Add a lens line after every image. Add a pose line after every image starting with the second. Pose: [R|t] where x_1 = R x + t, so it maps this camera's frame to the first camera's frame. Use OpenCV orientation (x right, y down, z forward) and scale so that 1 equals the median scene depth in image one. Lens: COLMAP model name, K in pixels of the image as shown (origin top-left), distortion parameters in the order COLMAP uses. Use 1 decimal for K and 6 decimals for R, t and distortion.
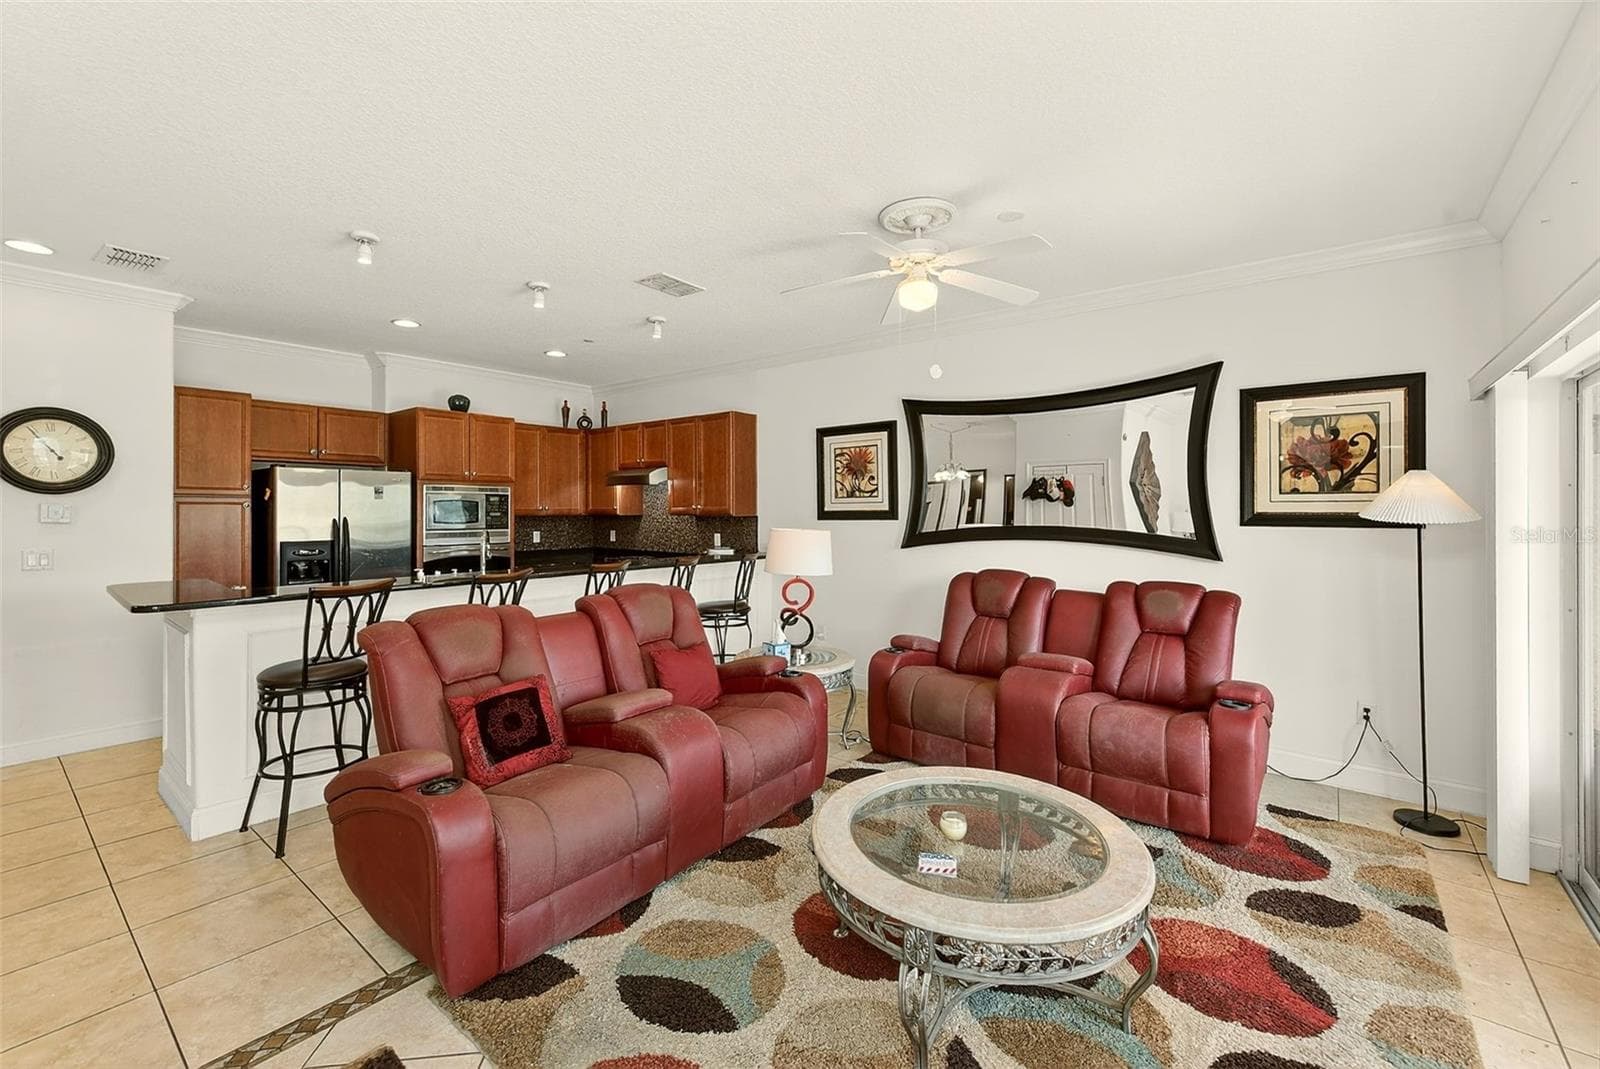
lens RADIAL K [[674.3, 0, 820.2], [0, 674.3, 507.6], [0, 0, 1]] dist [-0.003173, -0.000061]
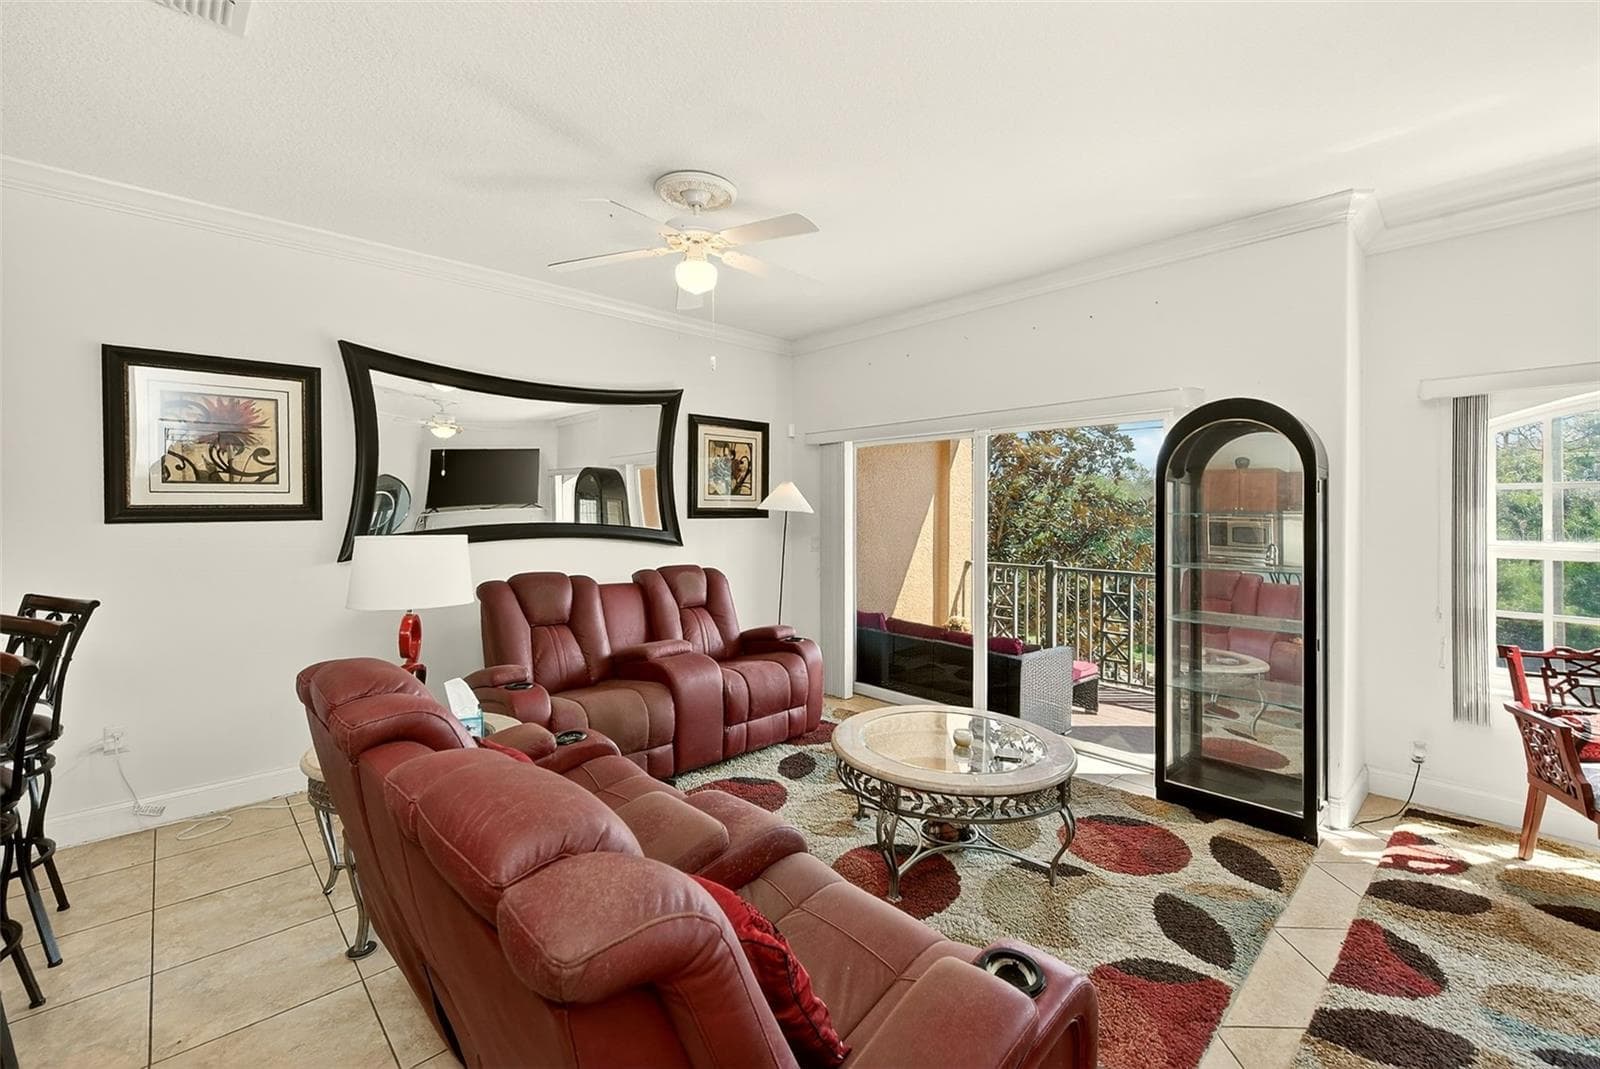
lens RADIAL K [[674.3, 0, 795.8], [0, 674.3, 510.0], [0, 0, 1]] dist [-0.003173, -0.000061]
pose [[0.160817, -0.003413, 0.986978, -0.449458], [-0.008374, 0.999953, 0.004822, 0.001718], [-0.986949, -0.009040, 0.160781, 0.419860]]
